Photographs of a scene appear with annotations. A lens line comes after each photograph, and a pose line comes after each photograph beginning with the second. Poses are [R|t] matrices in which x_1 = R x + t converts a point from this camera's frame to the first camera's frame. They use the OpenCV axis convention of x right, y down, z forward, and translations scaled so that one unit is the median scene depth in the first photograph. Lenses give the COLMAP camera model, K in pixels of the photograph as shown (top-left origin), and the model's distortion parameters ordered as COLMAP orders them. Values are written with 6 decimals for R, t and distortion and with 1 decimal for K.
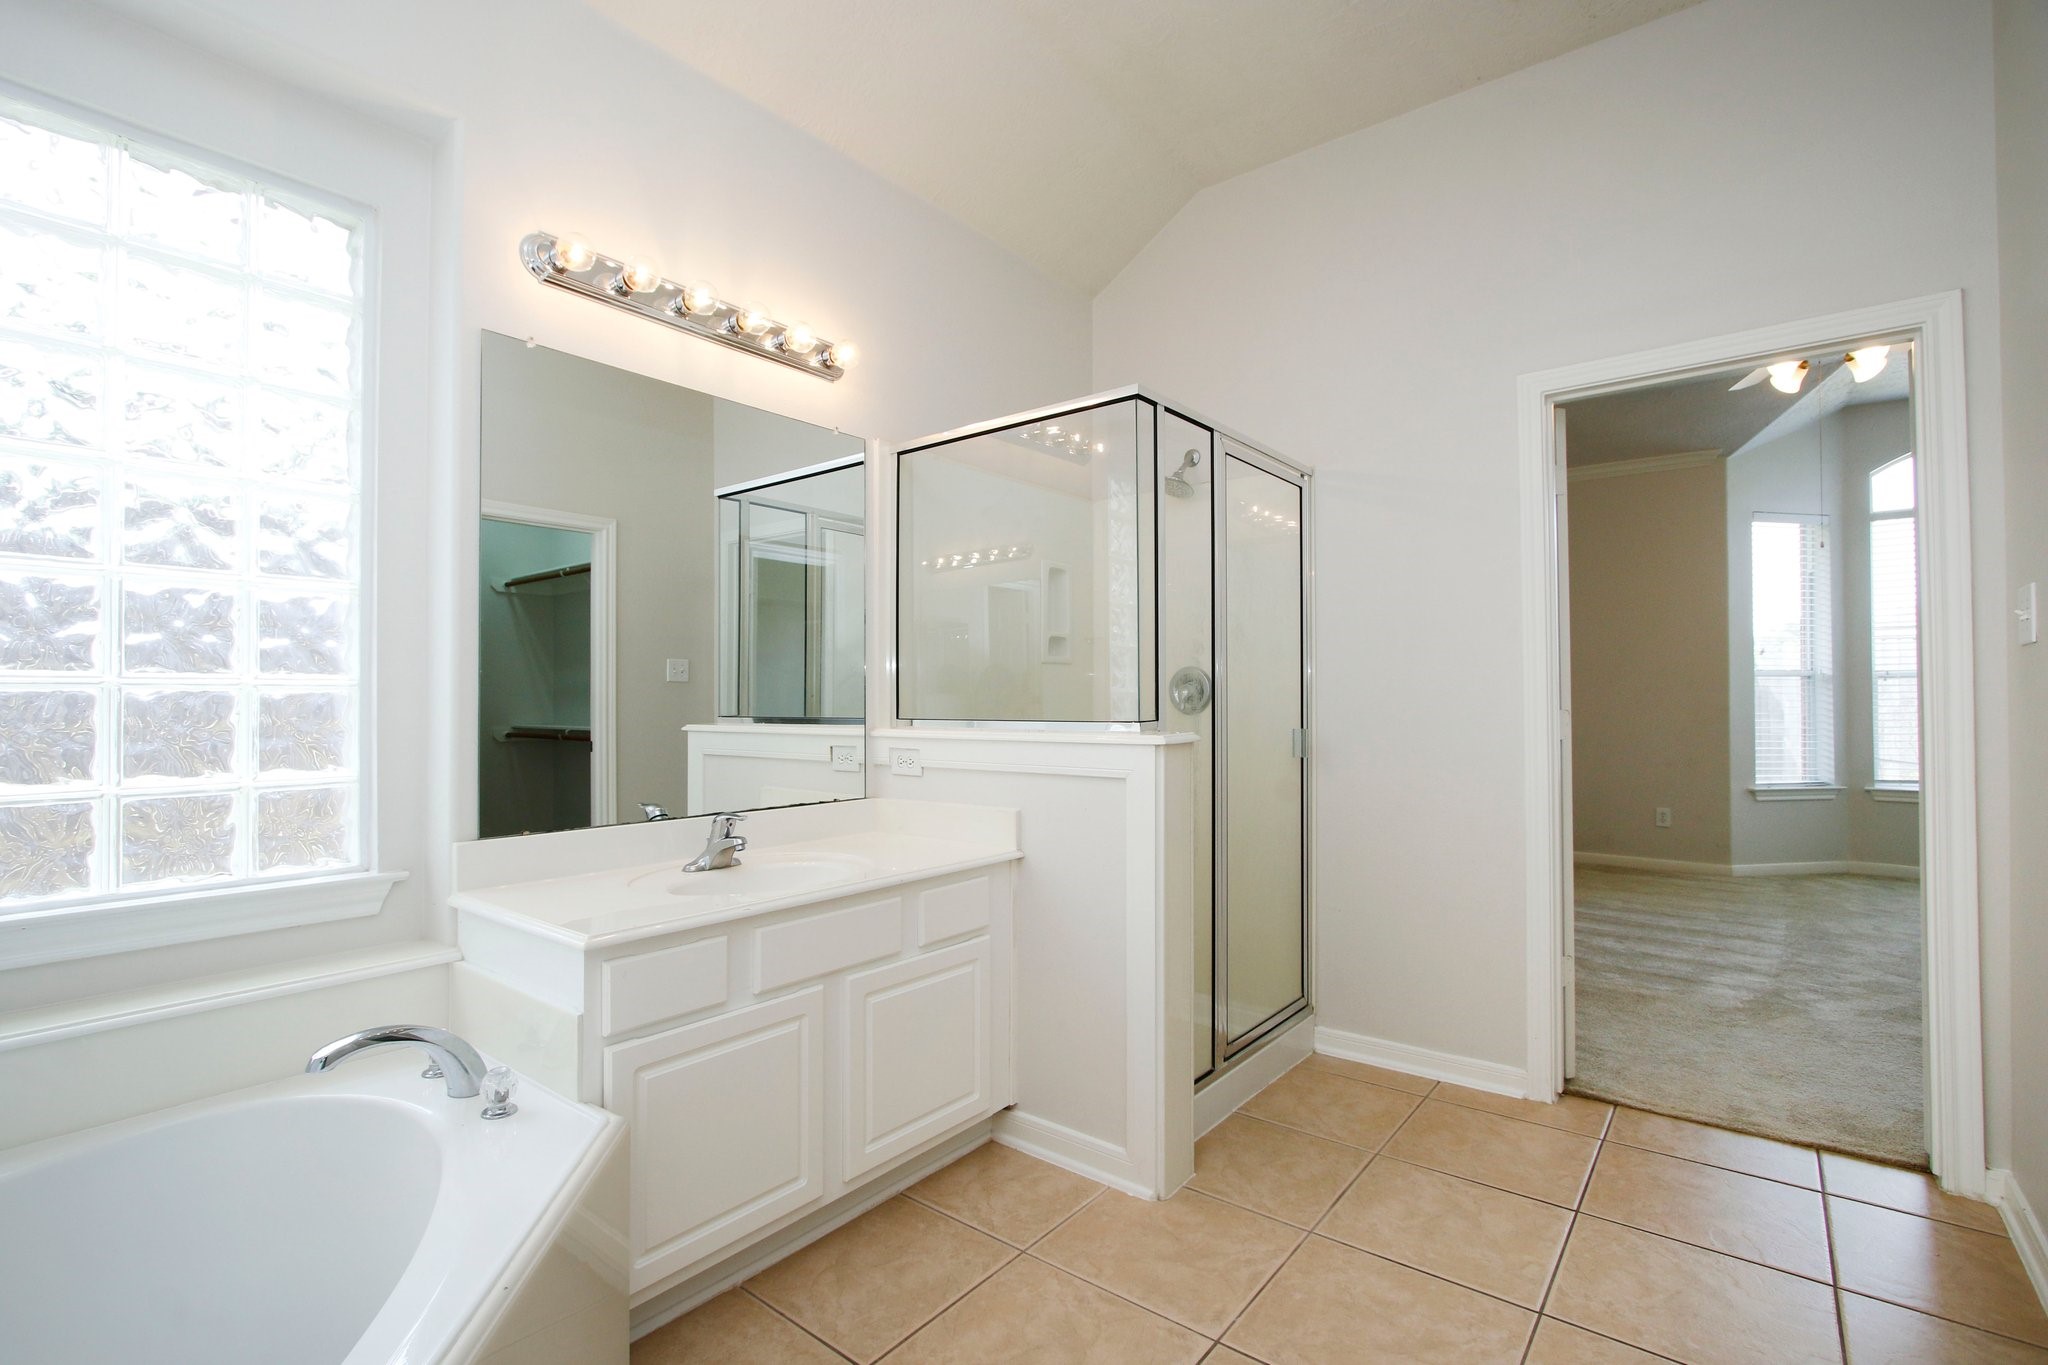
lens RADIAL K [[950.3, 0, 1025.1], [0, 950.3, 689.8], [0, 0, 1]] dist [-0.011465, 0.000218]
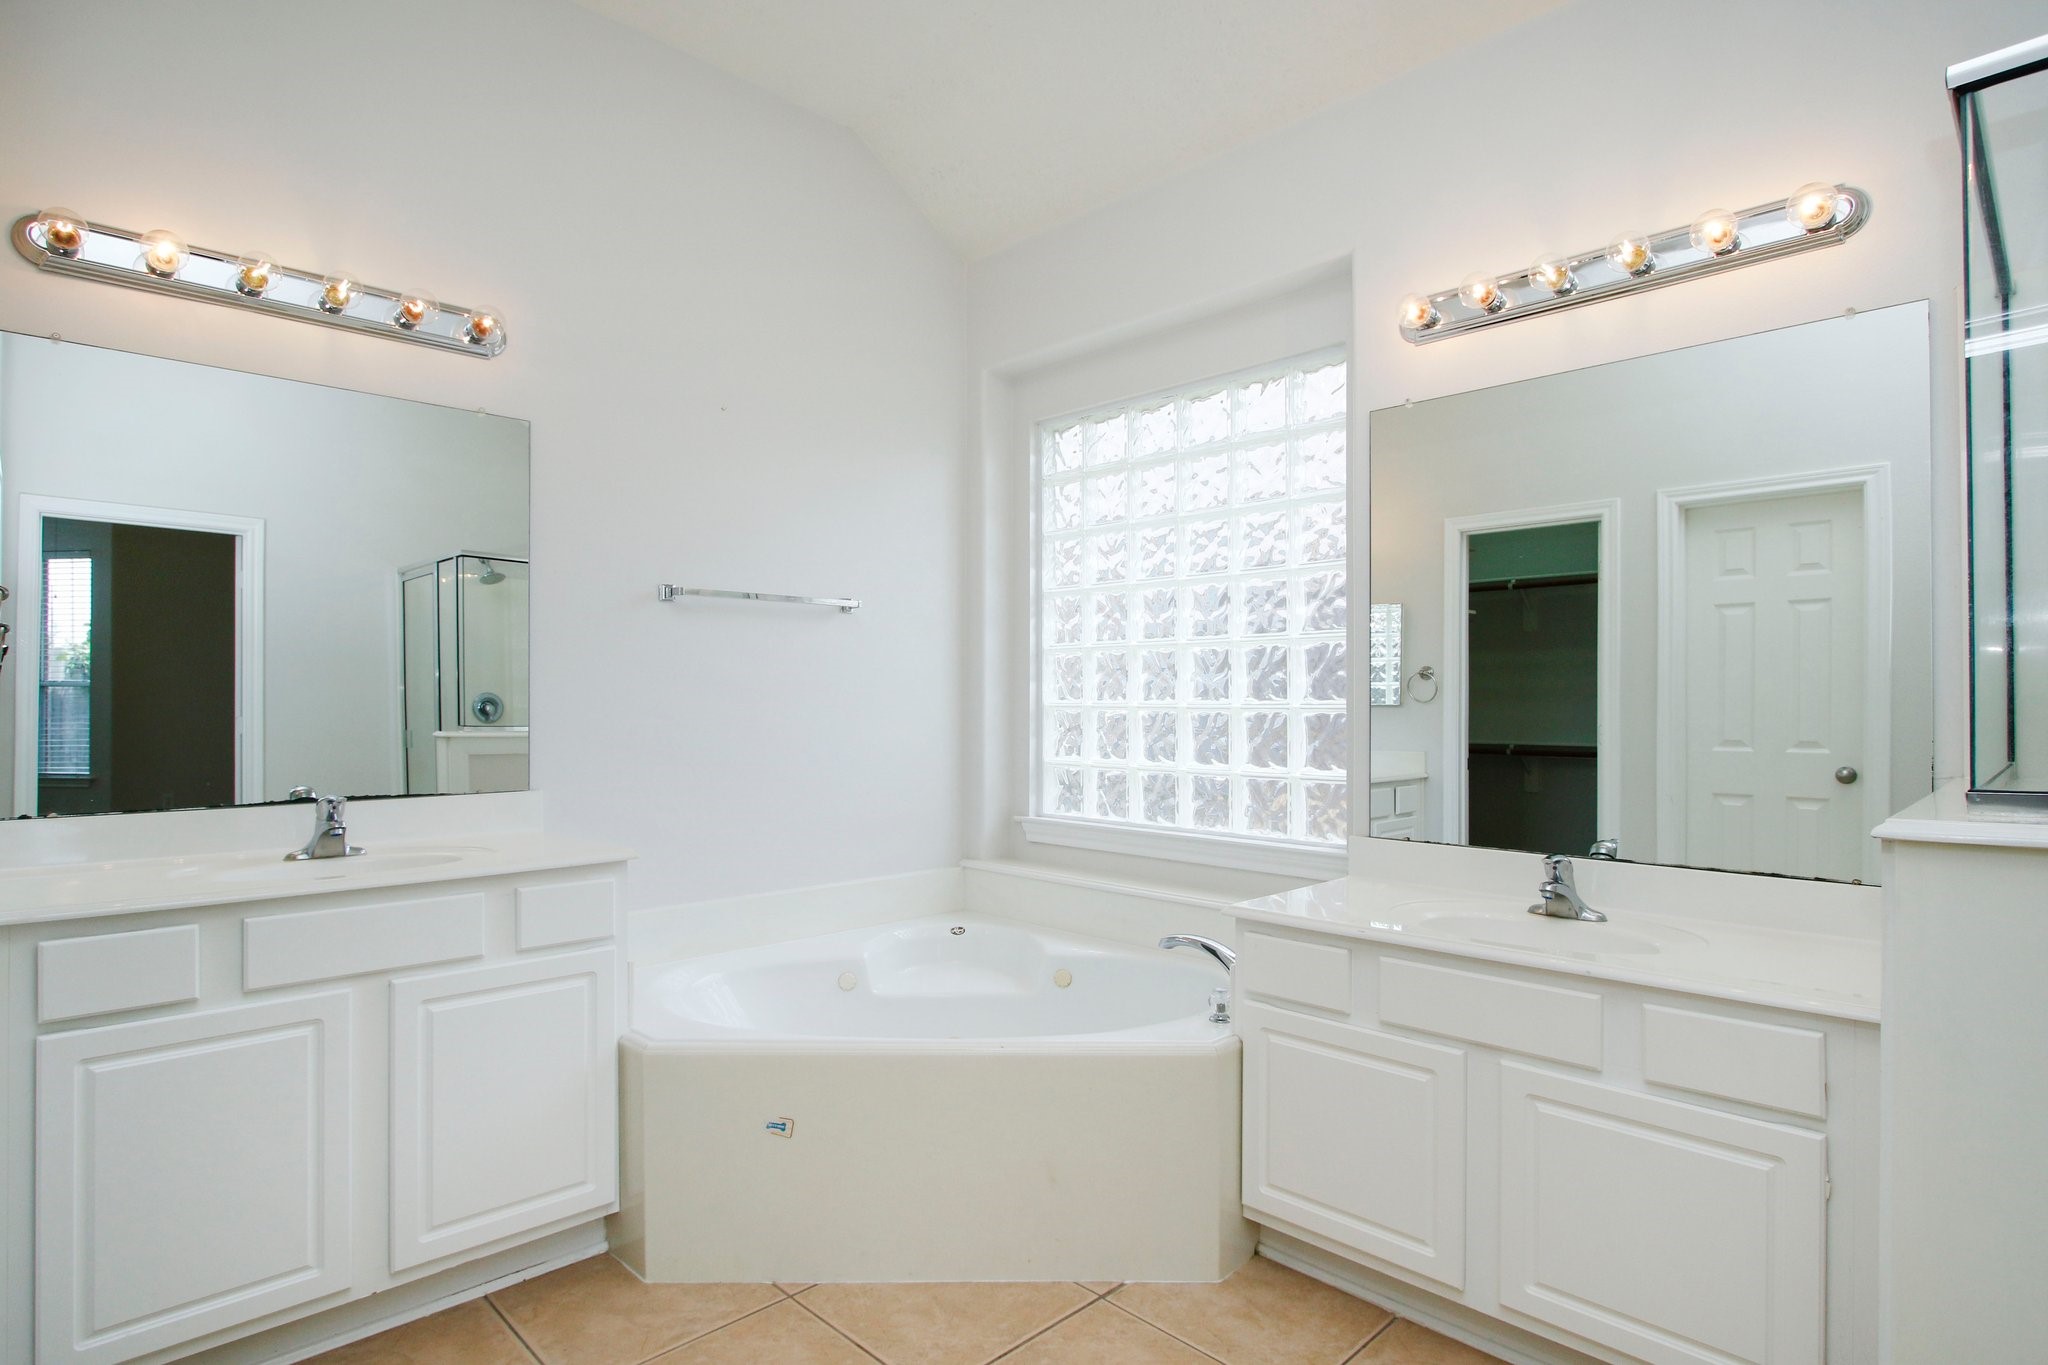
lens RADIAL K [[1071.6, 0, 1026.1], [0, 1071.6, 693.2], [0, 0, 1]] dist [0.000545, 0.000160]
pose [[-0.113675, -0.005173, -0.993505, 0.899128], [0.018877, 0.999795, -0.007365, -0.024020], [0.993339, -0.019592, -0.113554, 0.782435]]
